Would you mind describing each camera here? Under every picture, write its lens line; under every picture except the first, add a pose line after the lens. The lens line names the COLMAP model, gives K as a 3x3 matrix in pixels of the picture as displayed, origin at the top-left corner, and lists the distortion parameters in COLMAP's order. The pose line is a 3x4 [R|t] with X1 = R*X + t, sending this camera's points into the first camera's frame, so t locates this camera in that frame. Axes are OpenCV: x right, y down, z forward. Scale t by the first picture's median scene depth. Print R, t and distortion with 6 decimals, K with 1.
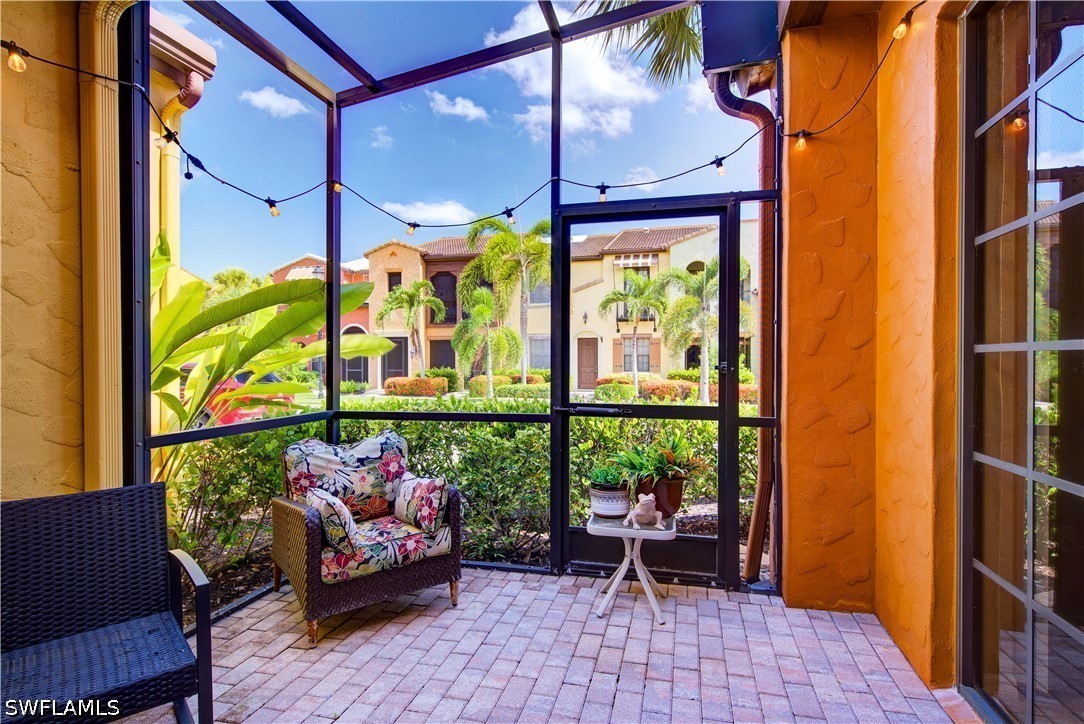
lens RADIAL K [[555.9, 0, 541.5], [0, 555.9, 363.2], [0, 0, 1]] dist [0.002555, -0.000205]
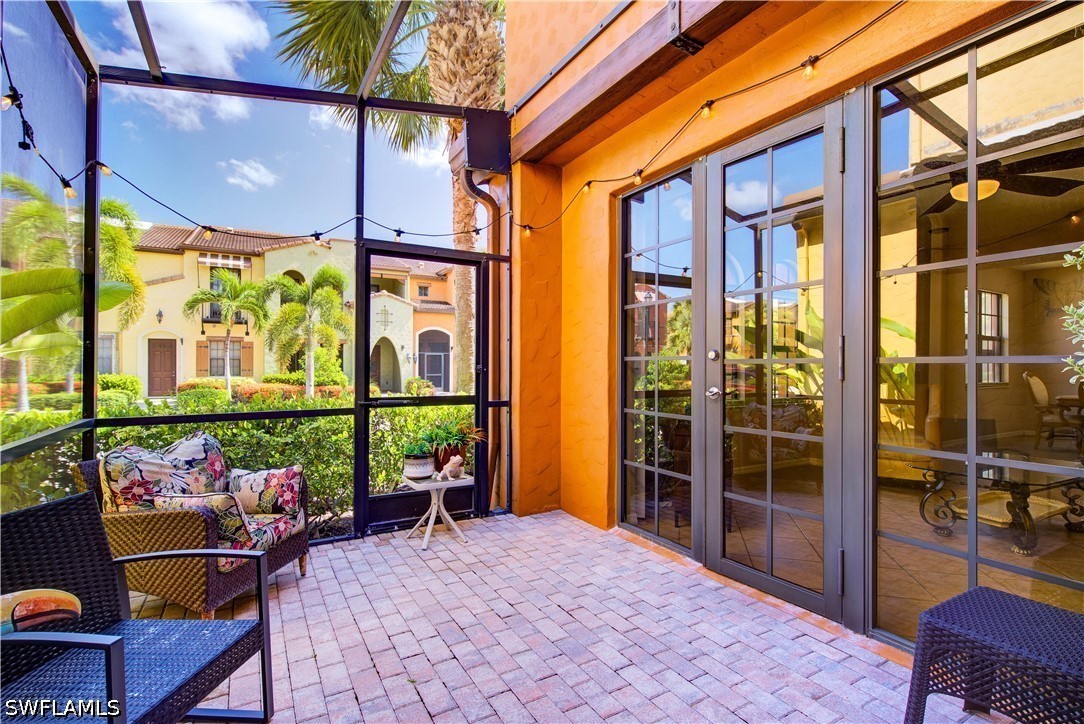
lens RADIAL K [[505.1, 0, 537.3], [0, 505.1, 363.2], [0, 0, 1]] dist [0.002341, -0.001602]
pose [[0.721144, 0.005809, 0.692761, -0.491209], [-0.000059, 0.999965, -0.008323, 0.003957], [-0.692786, 0.005961, 0.721119, -0.085474]]
